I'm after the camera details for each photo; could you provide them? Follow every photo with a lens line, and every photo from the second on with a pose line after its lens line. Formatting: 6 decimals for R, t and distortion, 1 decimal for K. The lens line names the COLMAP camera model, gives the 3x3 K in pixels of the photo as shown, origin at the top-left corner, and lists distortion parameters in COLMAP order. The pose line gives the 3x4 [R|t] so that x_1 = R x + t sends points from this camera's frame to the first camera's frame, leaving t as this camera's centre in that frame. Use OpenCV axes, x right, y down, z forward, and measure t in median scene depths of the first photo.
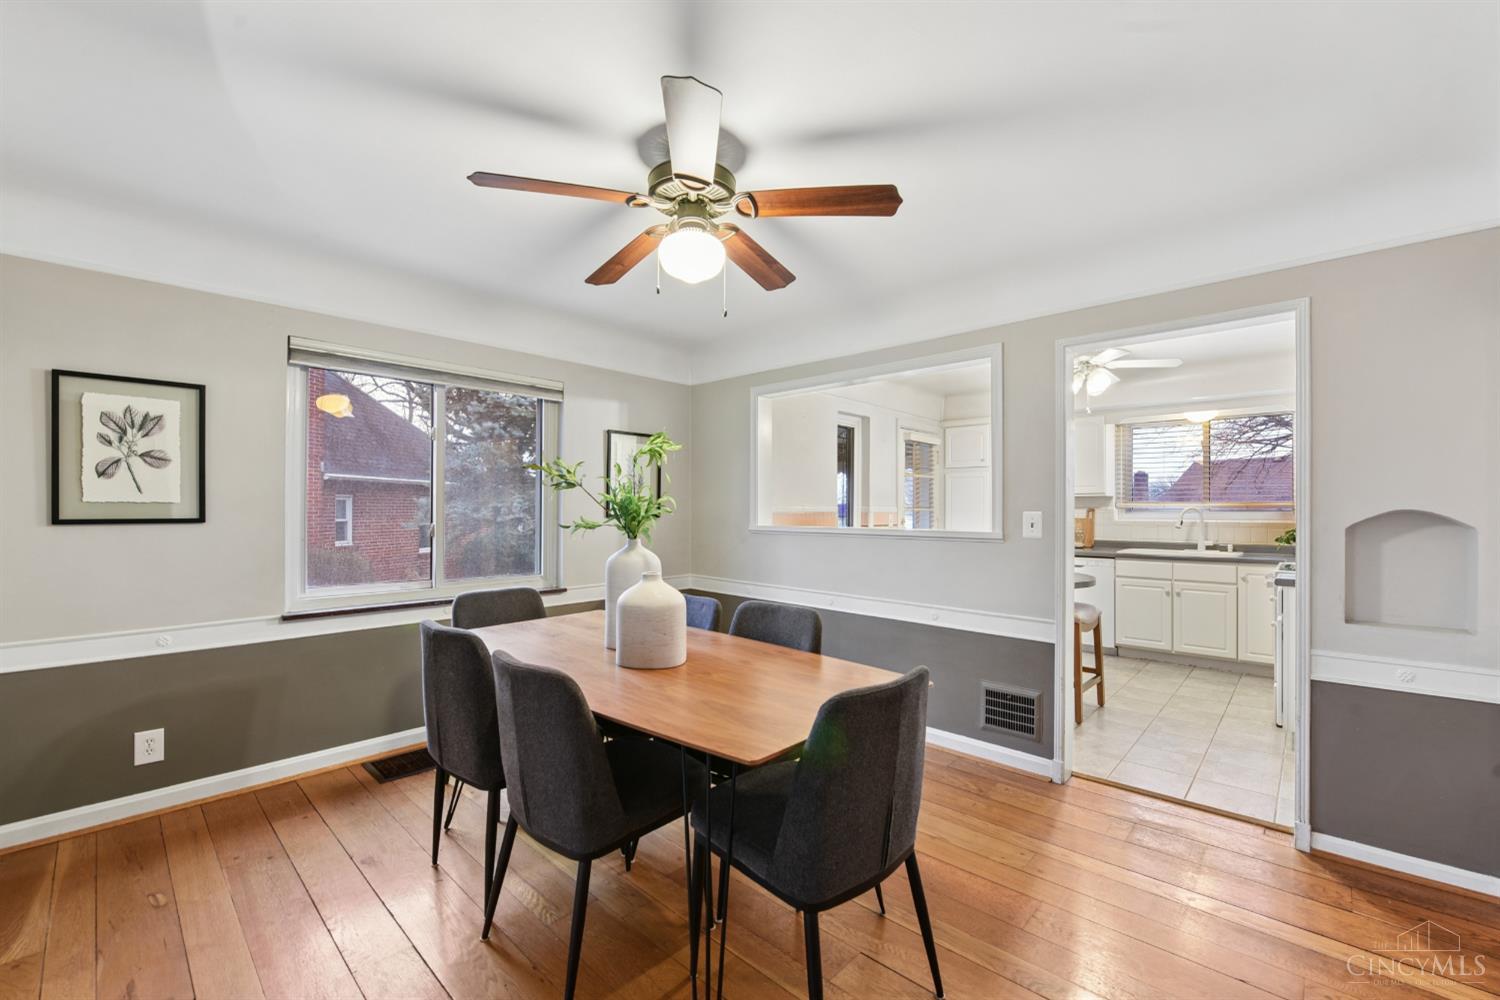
lens RADIAL K [[611.3, 0, 754.0], [0, 611.3, 502.5], [0, 0, 1]] dist [-0.008801, -0.000068]
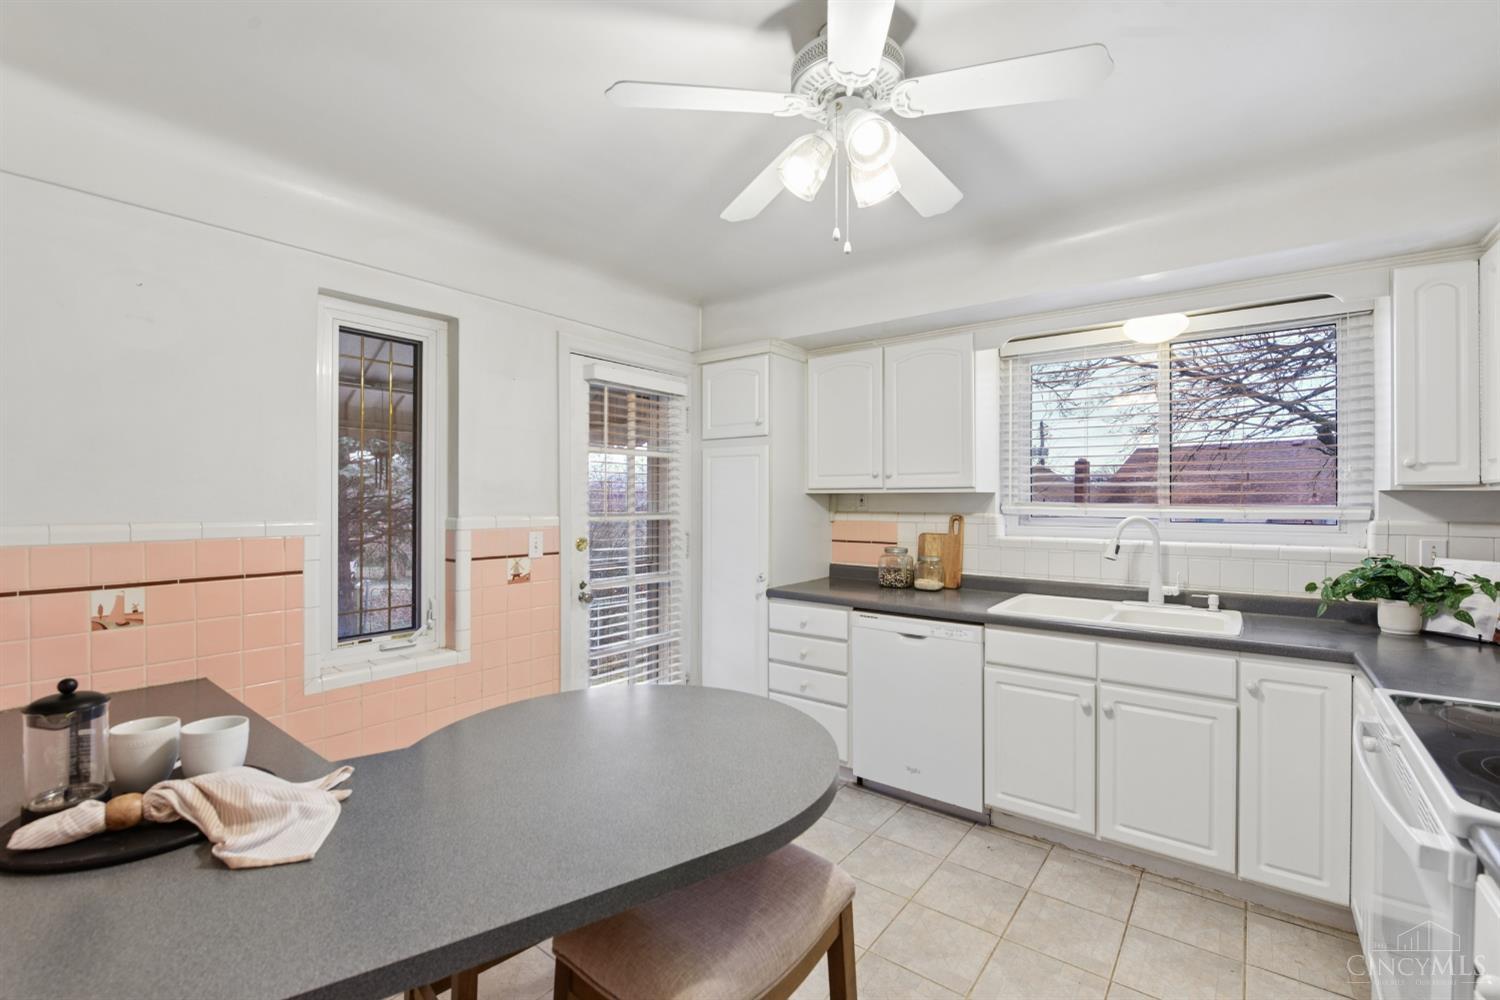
lens RADIAL K [[639.2, 0, 754.1], [0, 639.2, 497.2], [0, 0, 1]] dist [-0.017660, -0.000288]
pose [[0.996437, -0.003186, 0.084282, 0.376313], [0.002662, 0.999976, 0.006334, -0.010876], [-0.084301, -0.006087, 0.996422, 0.526958]]
